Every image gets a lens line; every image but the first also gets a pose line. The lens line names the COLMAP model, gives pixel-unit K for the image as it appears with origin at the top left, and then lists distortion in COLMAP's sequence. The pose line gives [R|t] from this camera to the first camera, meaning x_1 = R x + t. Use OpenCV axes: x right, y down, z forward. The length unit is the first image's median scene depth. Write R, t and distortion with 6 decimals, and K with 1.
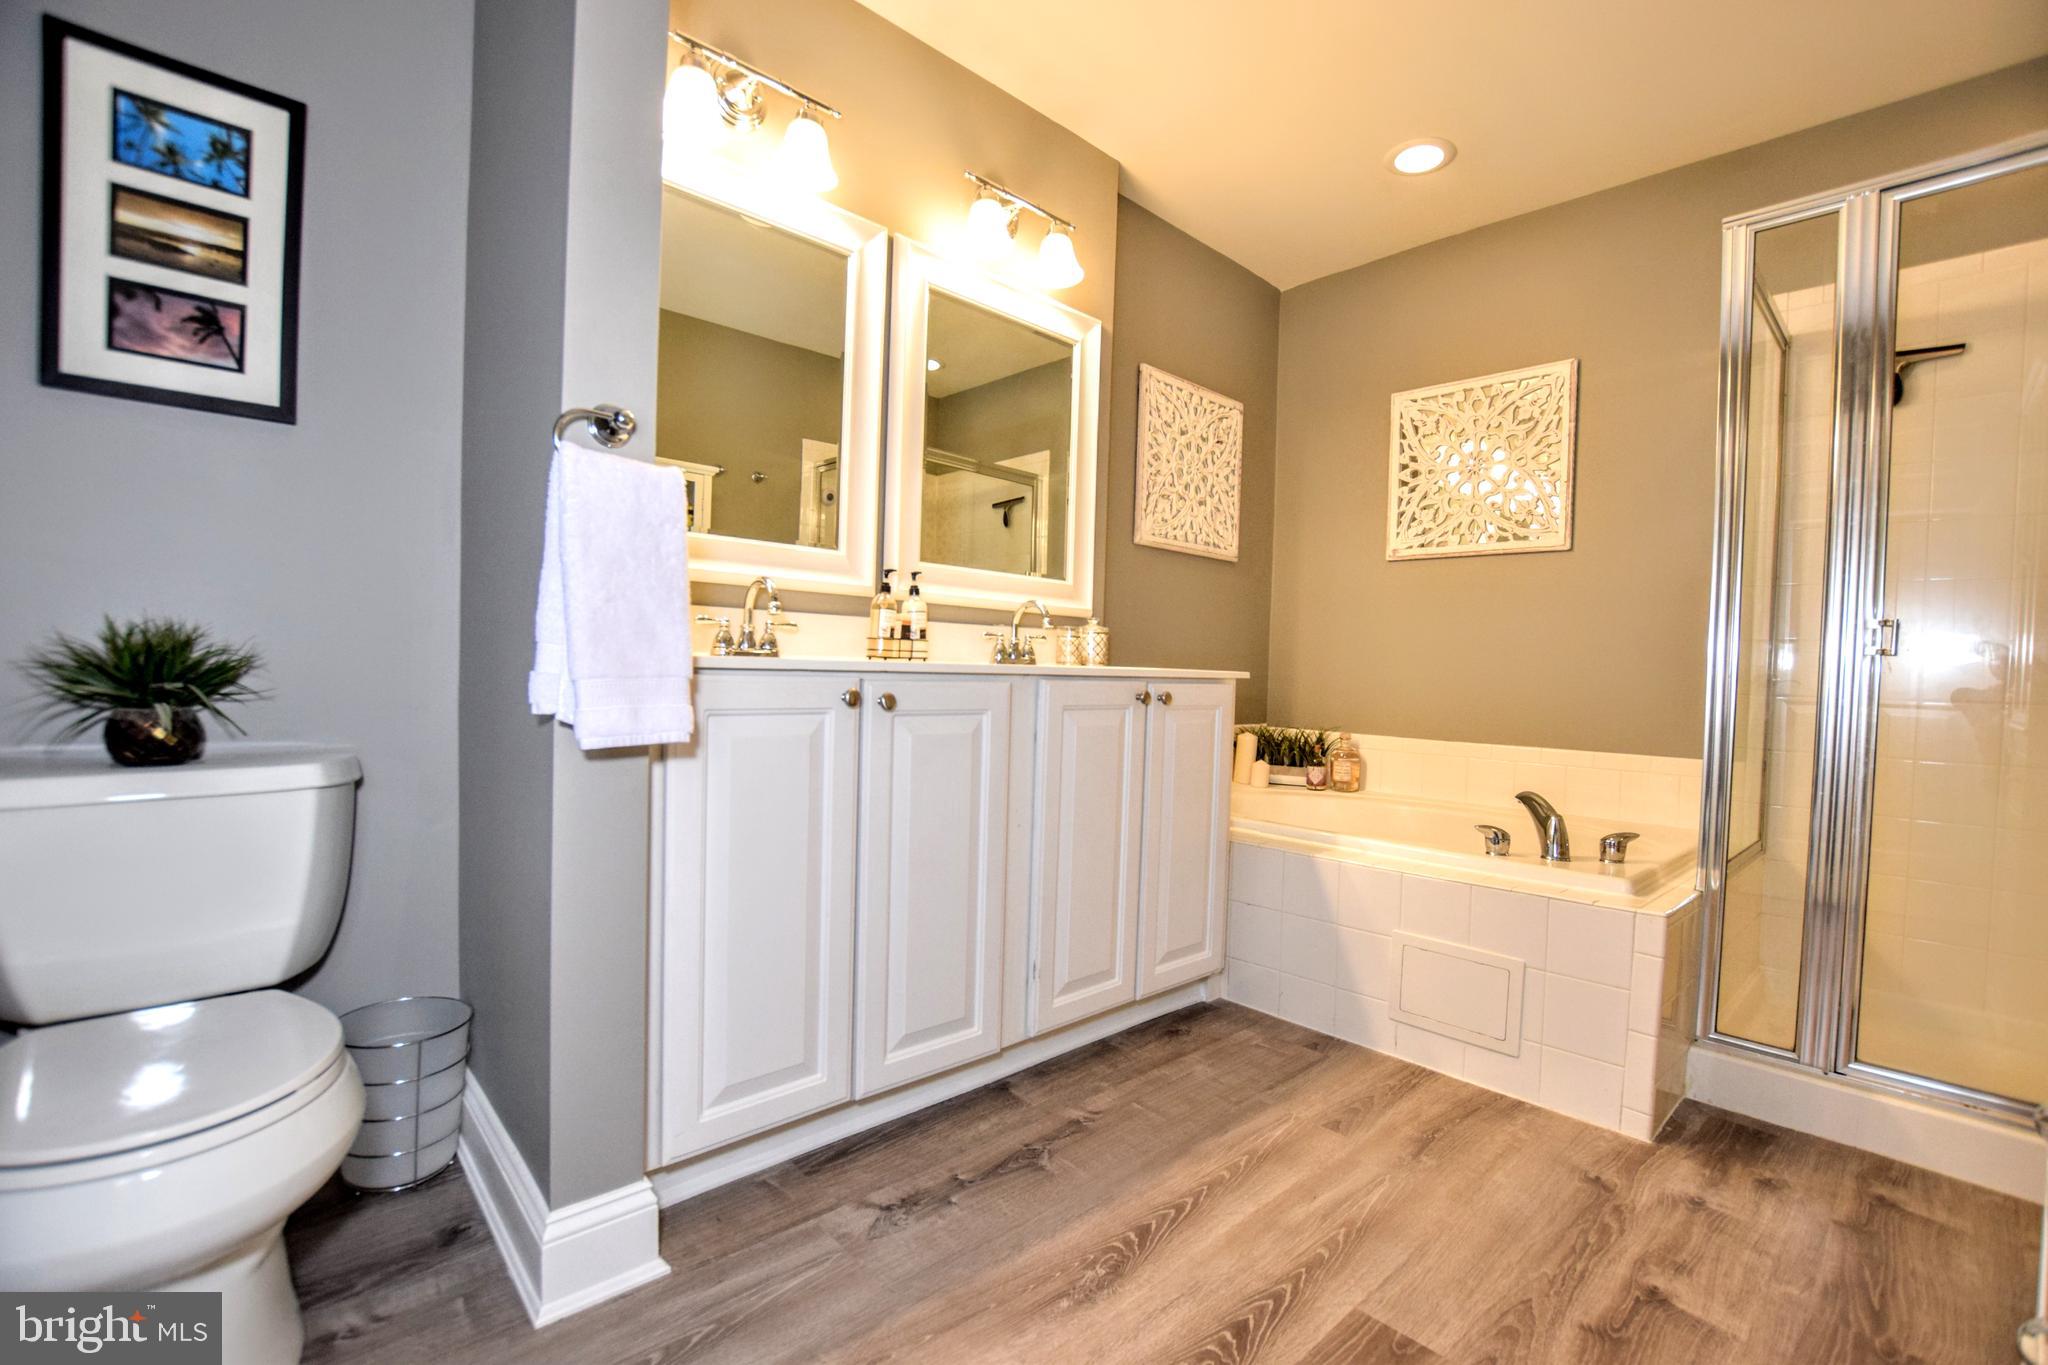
lens RADIAL K [[900.2, 0, 1026.8], [0, 900.2, 689.7], [0, 0, 1]] dist [-0.020383, -0.008622]
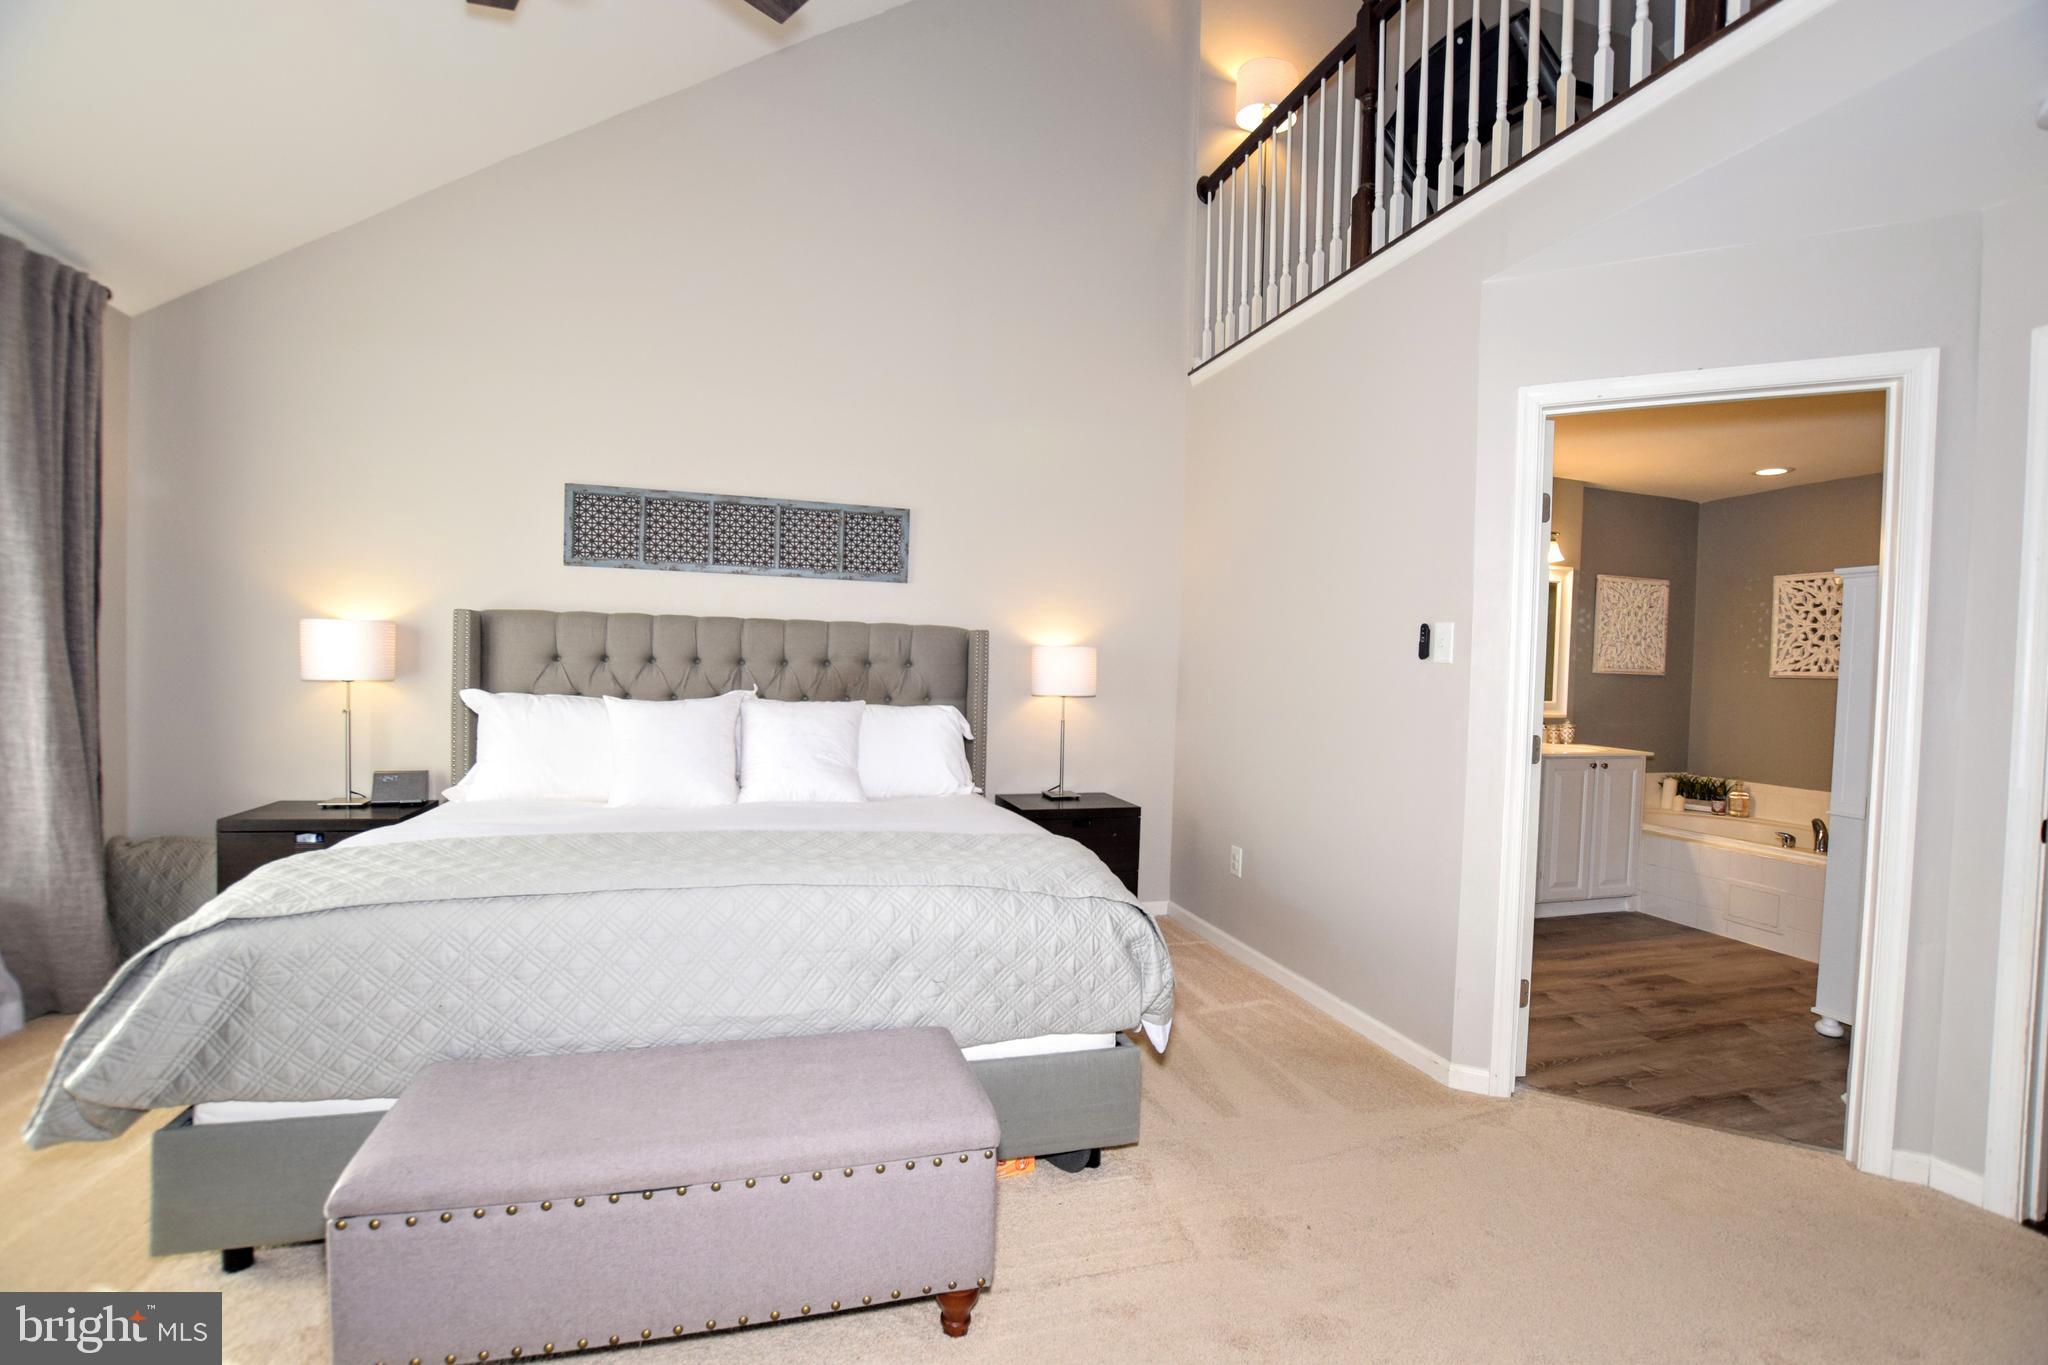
lens RADIAL K [[905.7, 0, 1023.4], [0, 905.7, 687.1], [0, 0, 1]] dist [-0.026351, 0.000483]
pose [[0.897741, 0.009808, -0.440414, -0.109636], [-0.014771, 0.999860, -0.007843, -0.095833], [0.440275, 0.013546, 0.897761, -1.080418]]
